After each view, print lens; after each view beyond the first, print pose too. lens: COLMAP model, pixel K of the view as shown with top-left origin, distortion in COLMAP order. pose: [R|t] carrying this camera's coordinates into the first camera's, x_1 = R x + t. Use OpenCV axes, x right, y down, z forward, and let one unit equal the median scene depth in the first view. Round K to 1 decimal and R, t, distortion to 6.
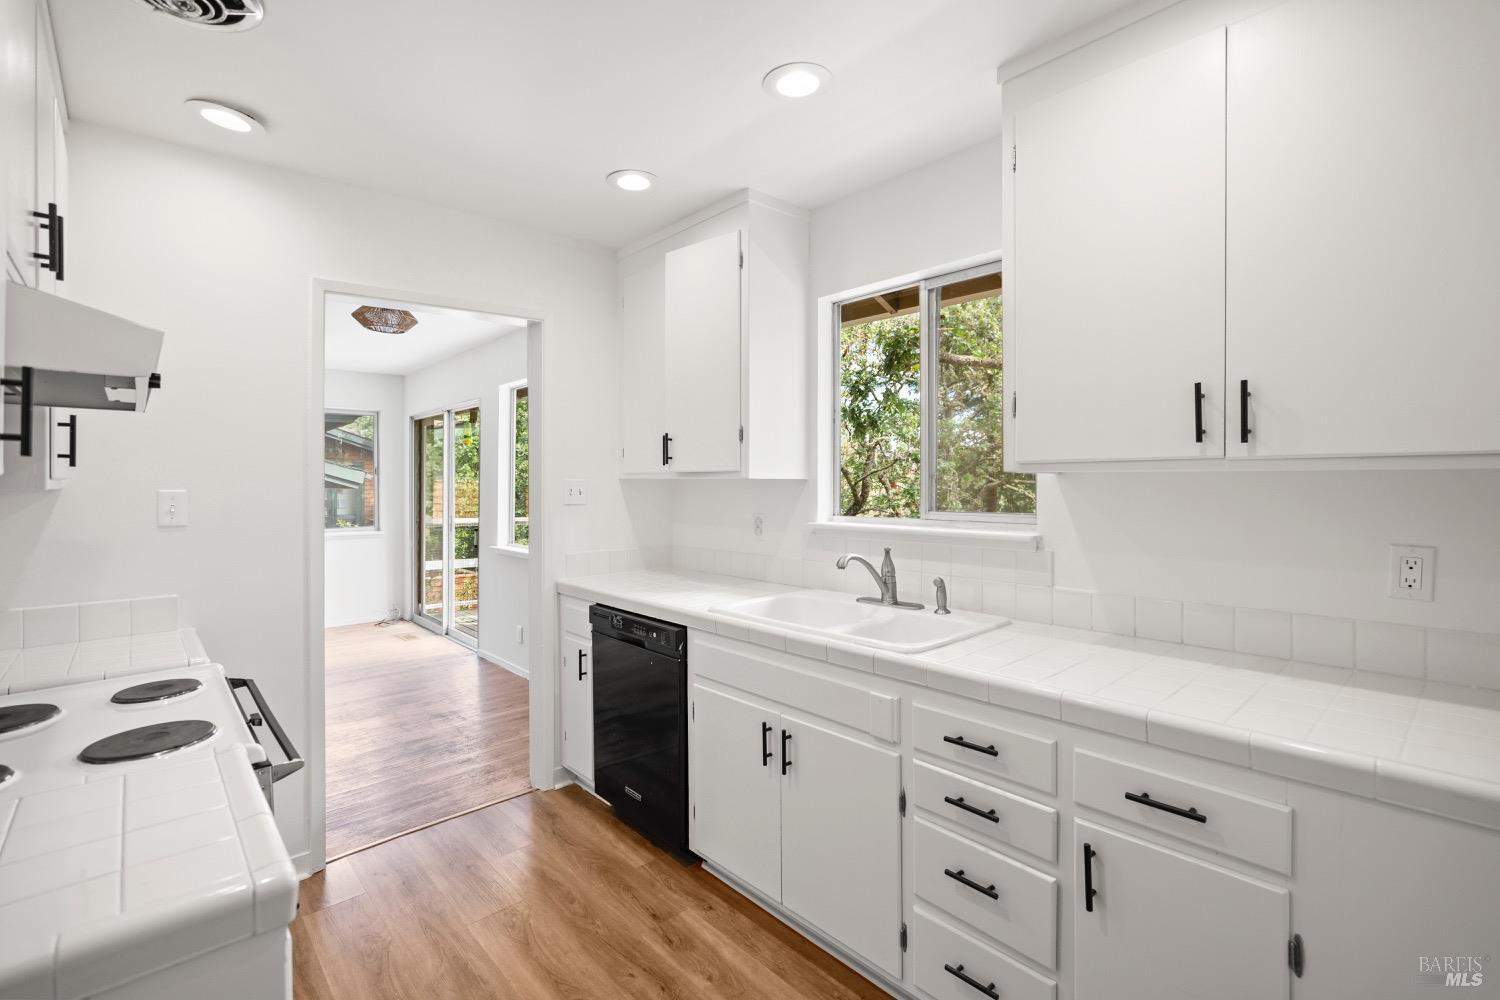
lens RADIAL K [[684.6, 0, 742.7], [0, 684.6, 490.6], [0, 0, 1]] dist [-0.006857, 0.002137]
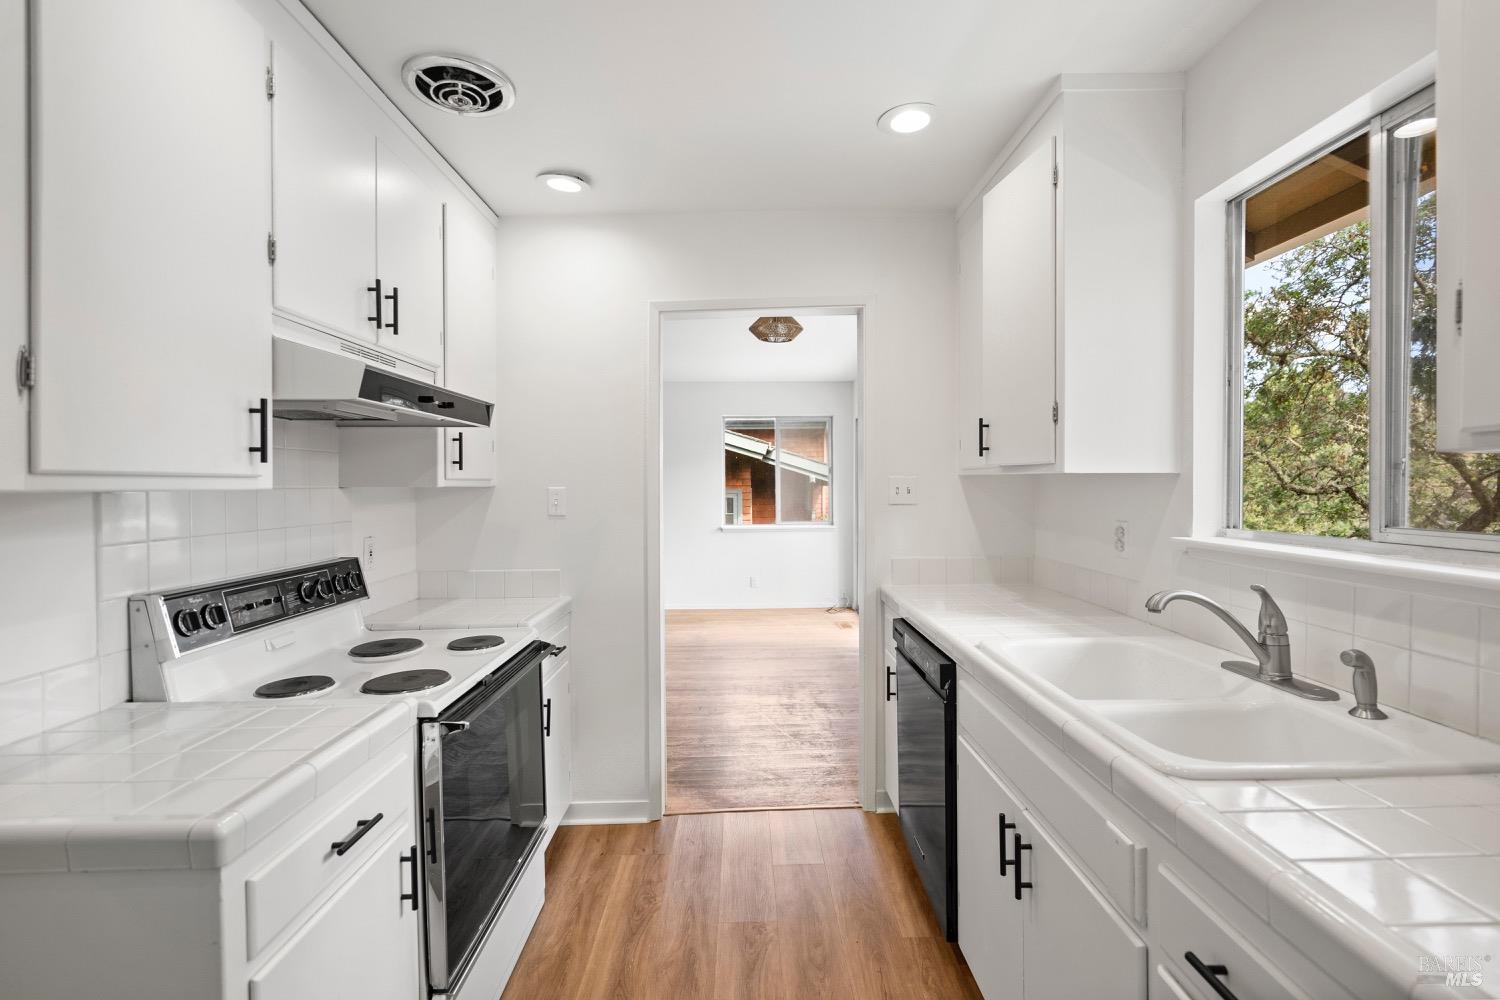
lens RADIAL K [[684.6, 0, 749.0], [0, 684.6, 492.2], [0, 0, 1]] dist [-0.006857, 0.002137]
pose [[0.753535, 0.006553, -0.657376, 0.246633], [-0.003025, 0.999974, 0.006501, -0.001061], [0.657401, -0.002910, 0.753535, 0.239877]]
